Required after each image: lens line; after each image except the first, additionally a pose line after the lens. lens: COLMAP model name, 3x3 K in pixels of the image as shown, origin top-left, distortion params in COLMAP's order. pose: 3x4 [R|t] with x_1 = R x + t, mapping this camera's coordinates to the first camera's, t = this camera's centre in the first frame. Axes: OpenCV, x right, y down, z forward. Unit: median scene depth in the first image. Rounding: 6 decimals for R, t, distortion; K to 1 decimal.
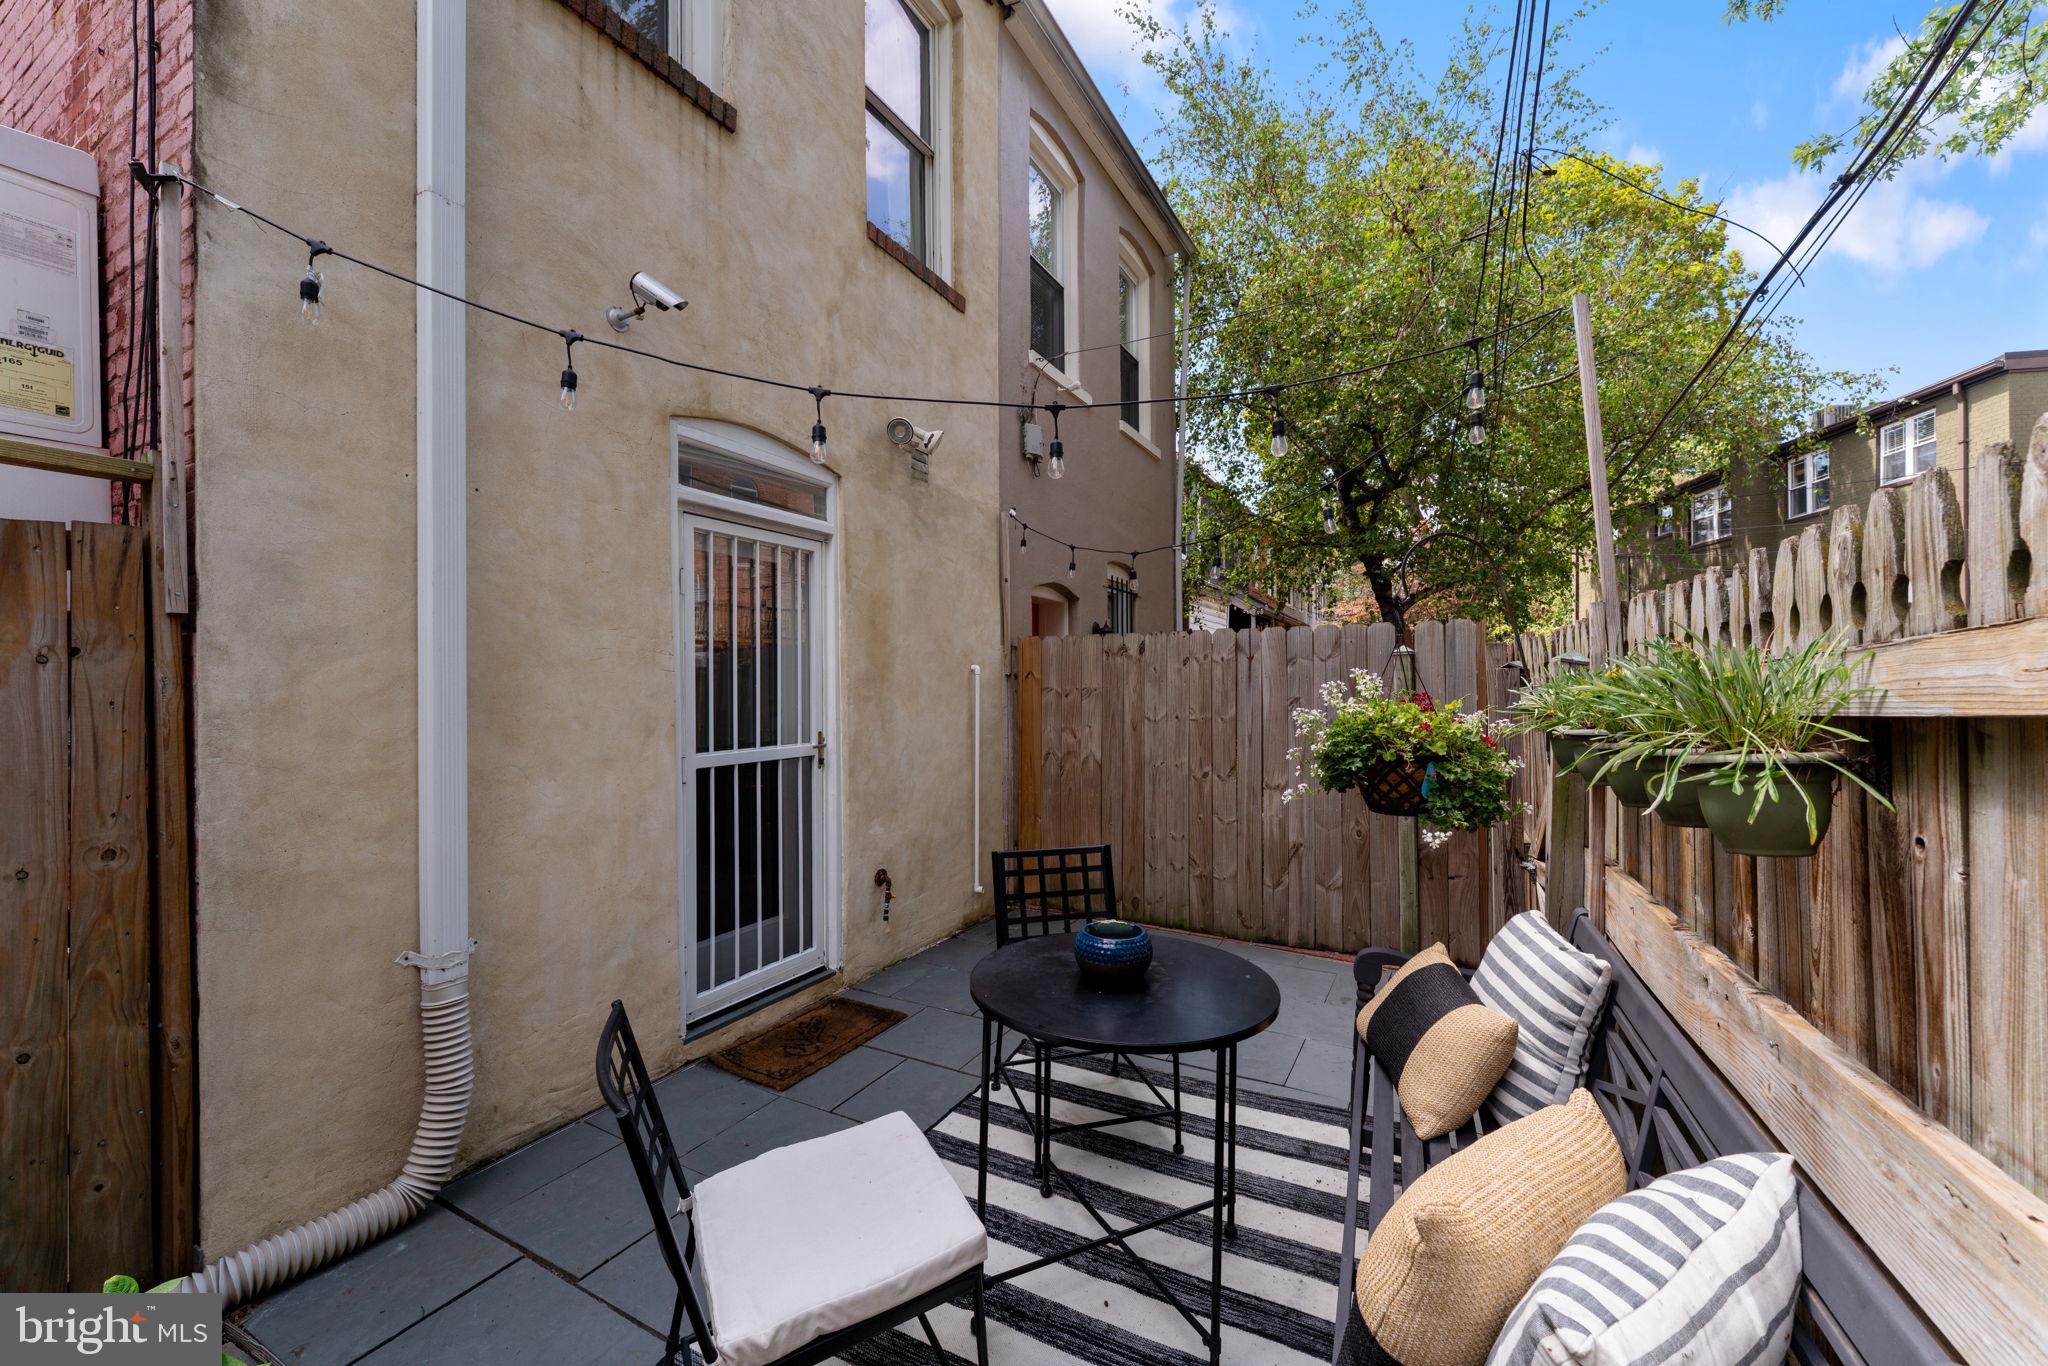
lens RADIAL K [[817.4, 0, 1023.1], [0, 817.4, 685.1], [0, 0, 1]] dist [-0.002181, -0.000263]
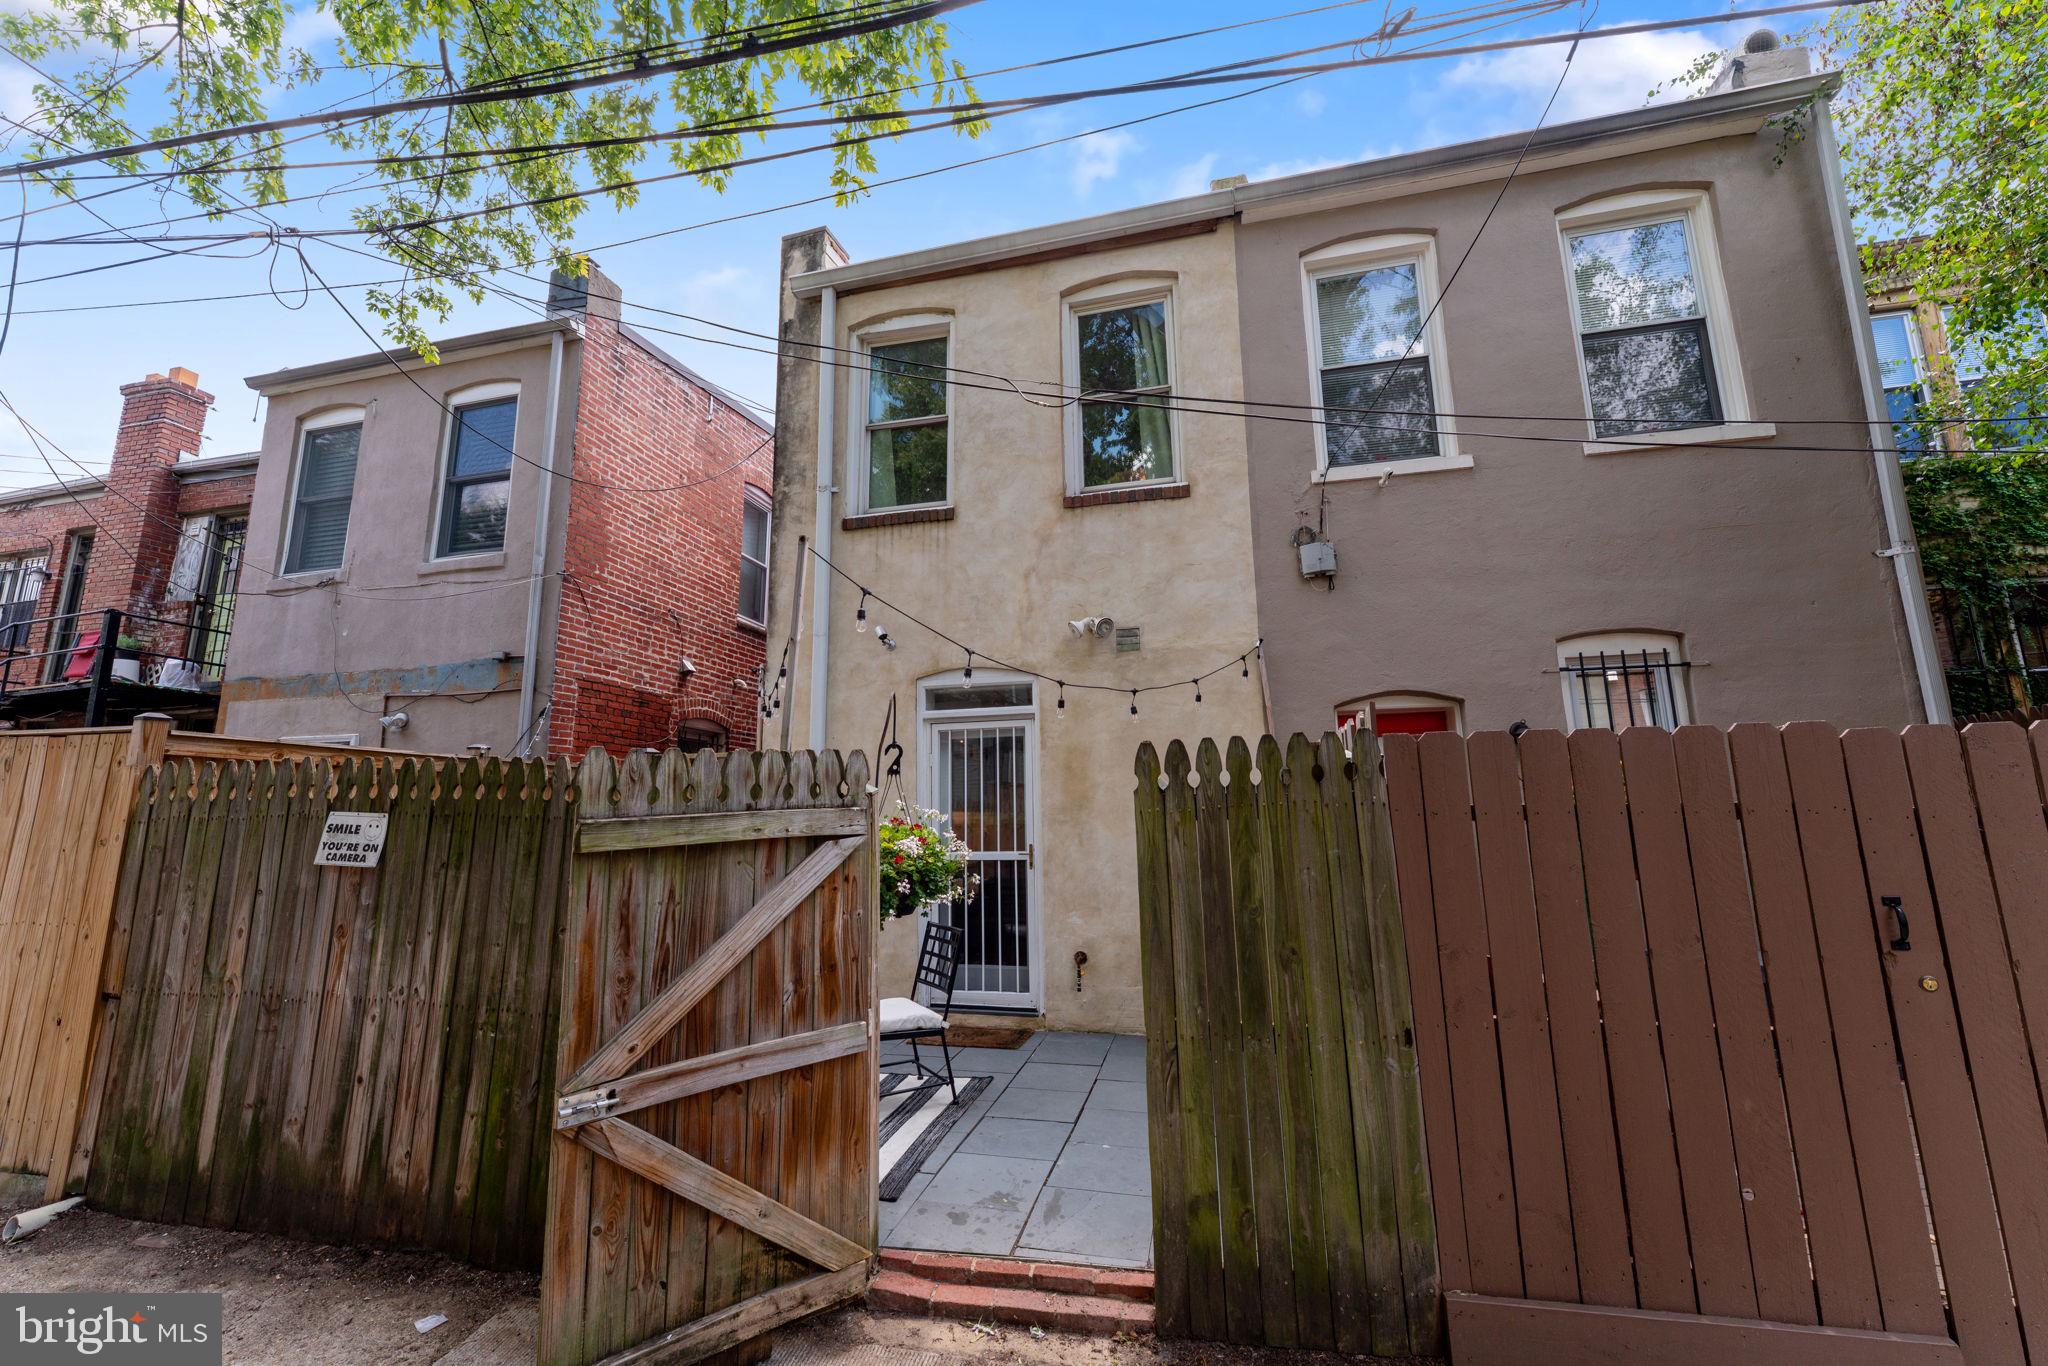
lens RADIAL K [[817.4, 0, 1018.0], [0, 817.4, 662.1], [0, 0, 1]] dist [-0.002181, -0.000263]
pose [[0.257729, -0.177105, -0.949847, 1.118859], [0.023832, 0.983924, -0.176992, -0.007515], [0.965923, 0.022979, 0.257806, 0.520089]]
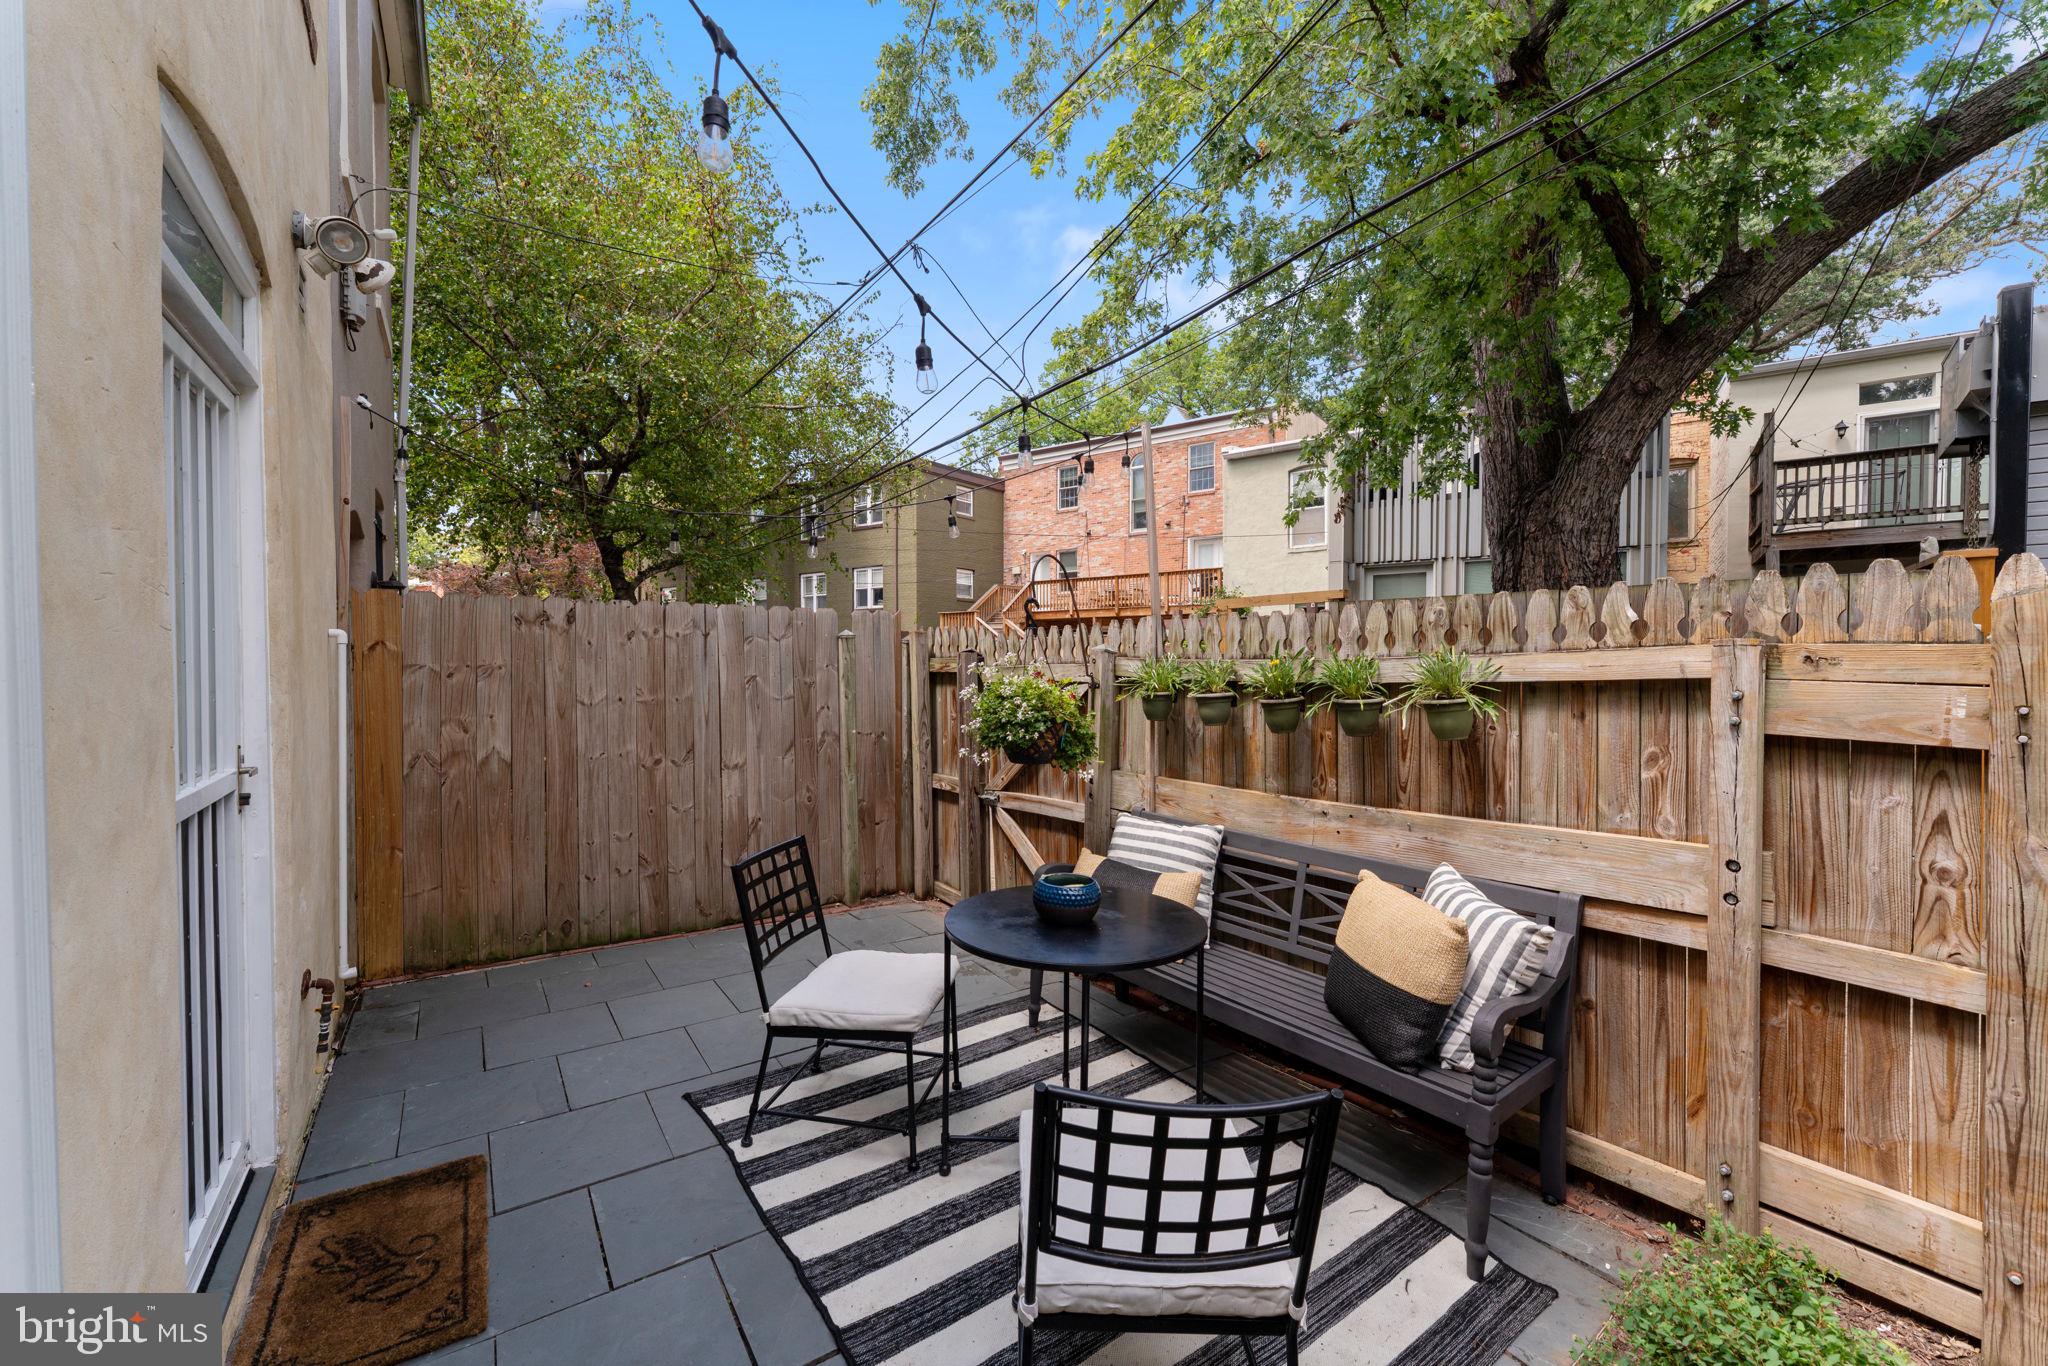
lens RADIAL K [[817.4, 0, 1031.8], [0, 817.4, 679.7], [0, 0, 1]] dist [-0.002181, -0.000263]
pose [[0.441603, -0.013161, 0.897114, -0.451121], [-0.008360, 0.999789, 0.018783, -0.001790], [-0.897172, -0.015794, 0.441399, 0.258678]]
